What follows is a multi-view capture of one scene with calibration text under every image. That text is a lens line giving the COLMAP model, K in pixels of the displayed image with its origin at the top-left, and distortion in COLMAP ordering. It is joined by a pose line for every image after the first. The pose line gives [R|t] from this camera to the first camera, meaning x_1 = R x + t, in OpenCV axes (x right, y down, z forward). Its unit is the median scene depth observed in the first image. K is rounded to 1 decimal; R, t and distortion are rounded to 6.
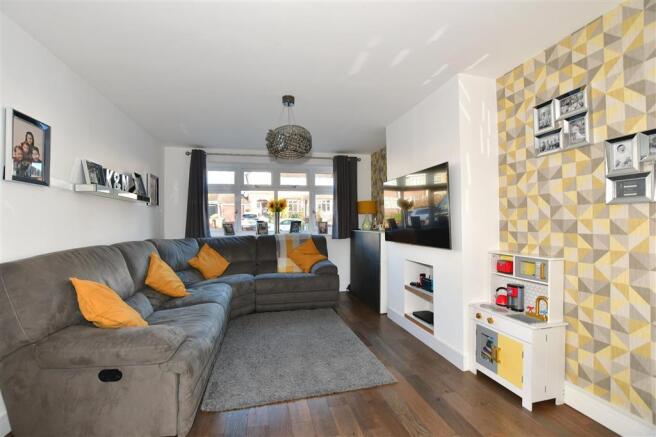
lens RADIAL K [[289.4, 0, 330.3], [0, 289.4, 219.3], [0, 0, 1]] dist [-0.033671, 0.006806]
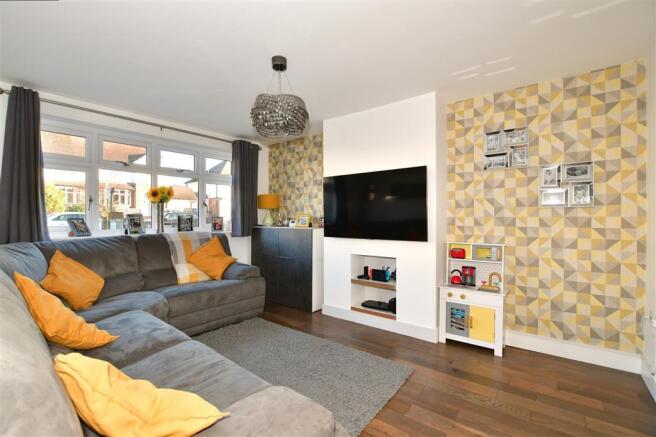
lens RADIAL K [[289.4, 0, 330.3], [0, 289.4, 219.3], [0, 0, 1]] dist [-0.033671, 0.006806]
pose [[0.788105, 0.006238, 0.615509, -0.657080], [-0.013644, 0.999880, 0.007335, 0.012024], [-0.615390, -0.014179, 0.788095, 0.355169]]
